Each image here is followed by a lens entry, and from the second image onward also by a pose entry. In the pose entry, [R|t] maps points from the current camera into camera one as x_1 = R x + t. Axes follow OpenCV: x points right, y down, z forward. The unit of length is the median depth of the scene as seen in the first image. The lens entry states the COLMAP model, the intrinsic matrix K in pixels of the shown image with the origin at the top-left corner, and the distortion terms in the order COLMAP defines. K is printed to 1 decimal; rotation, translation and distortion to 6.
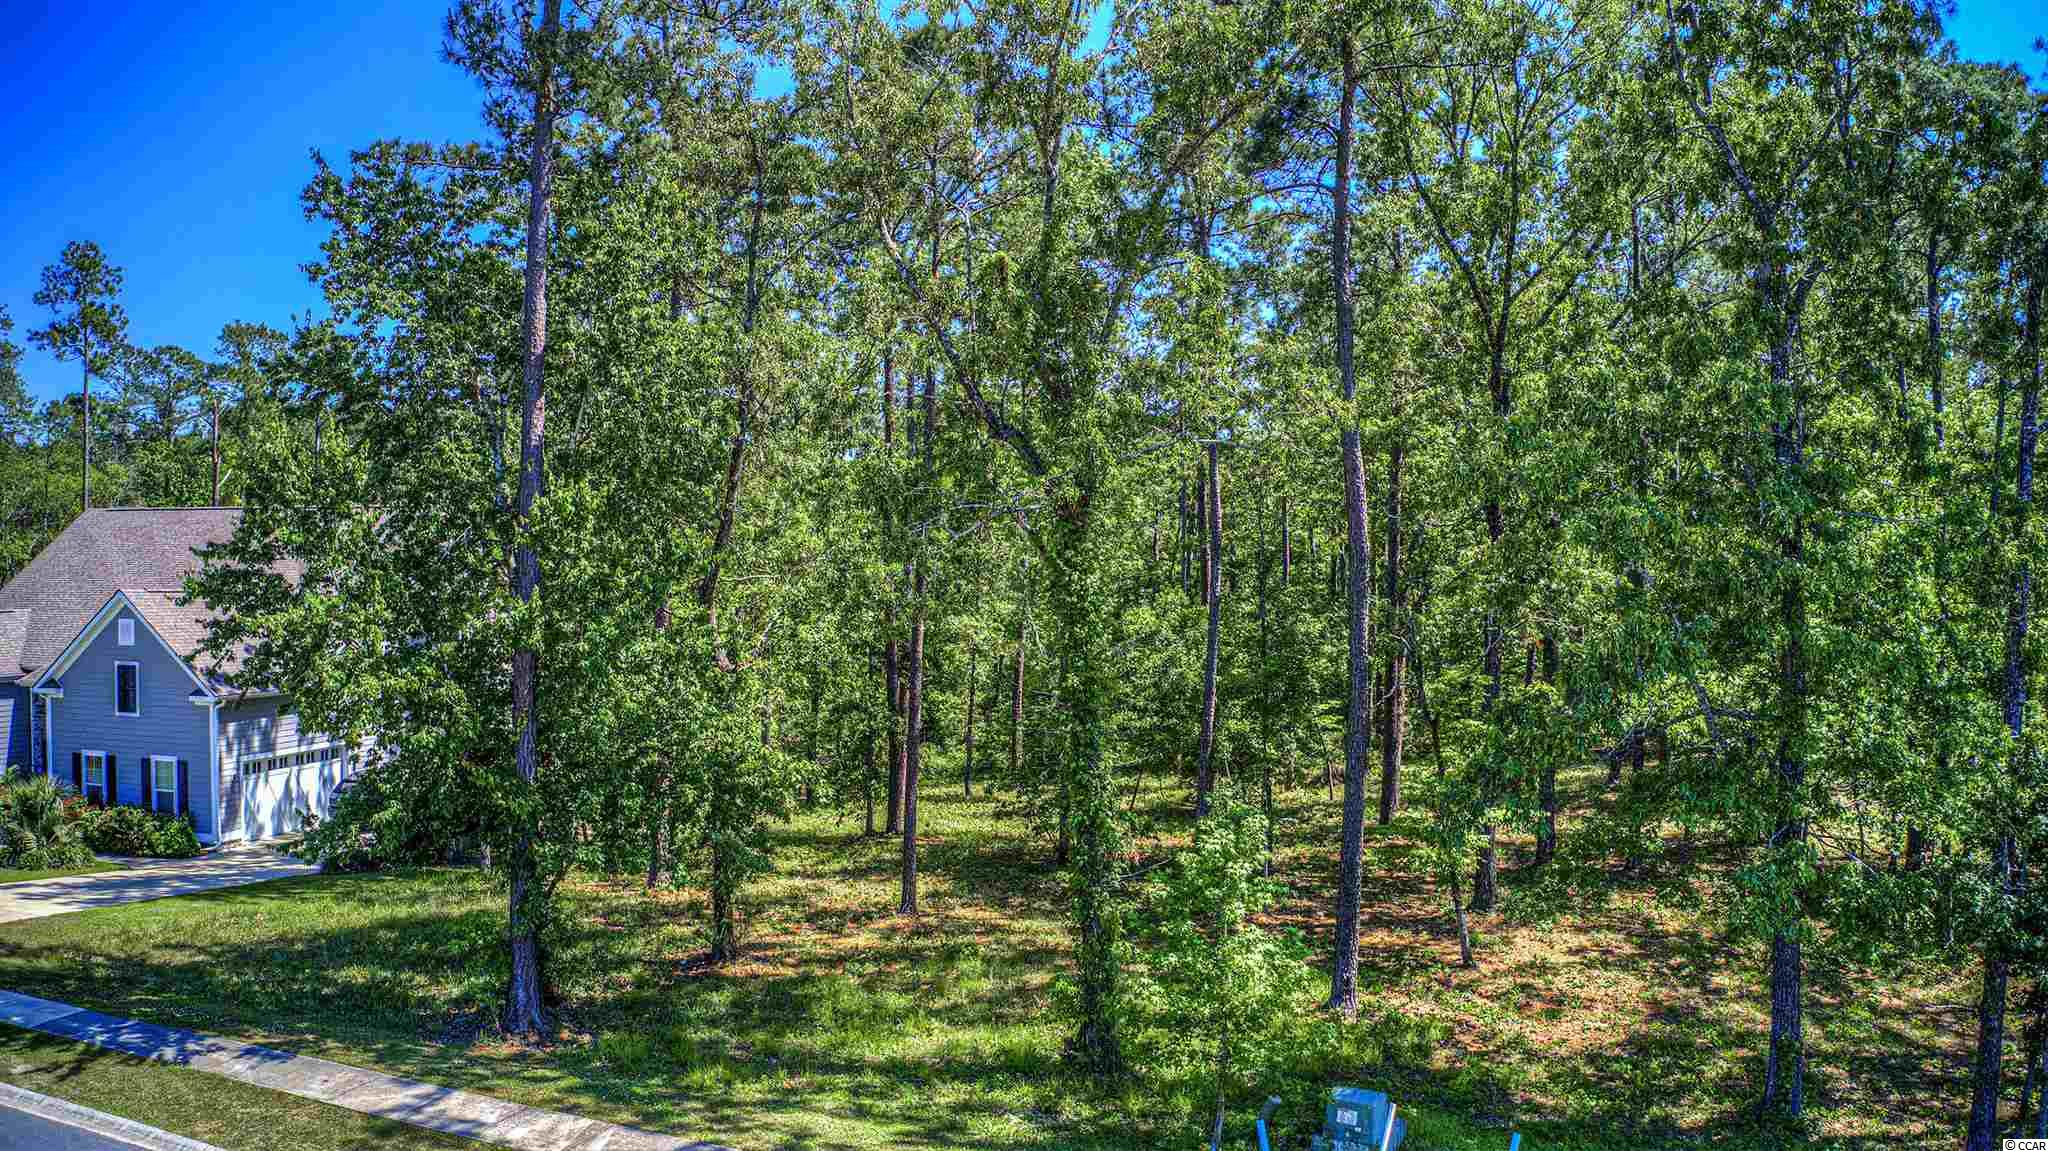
lens RADIAL K [[1599.4, 0, 1018.9], [0, 1599.4, 572.1], [0, 0, 1]] dist [-0.204789, 0.023780]
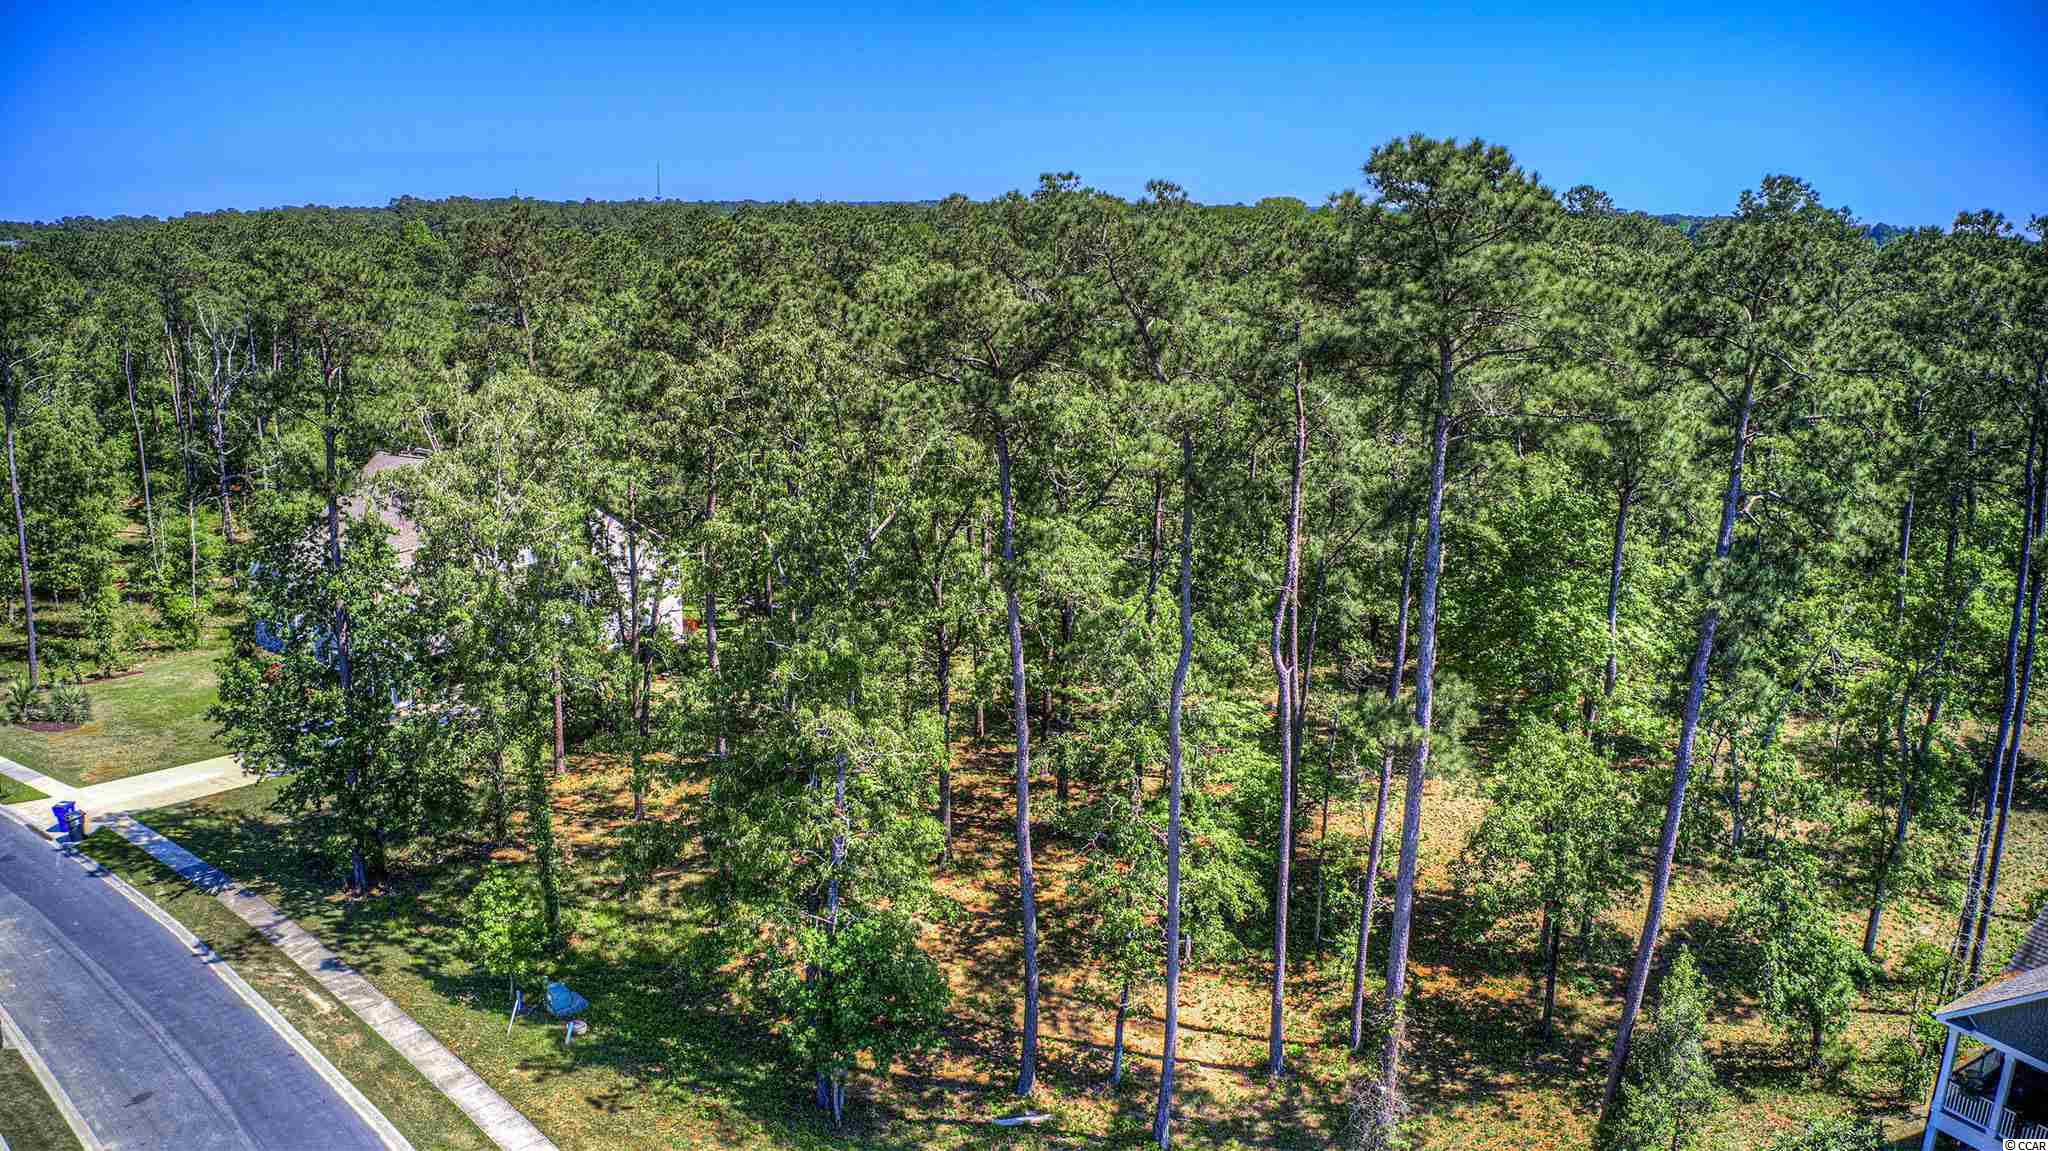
lens RADIAL K [[1599.4, 0, 1031.4], [0, 1599.4, 564.6], [0, 0, 1]] dist [-0.204789, 0.023780]
pose [[0.939444, 0.072907, -0.334858, 1.210962], [0.004120, 0.974636, 0.223759, -0.608923], [0.342678, -0.211589, 0.915315, -0.588984]]
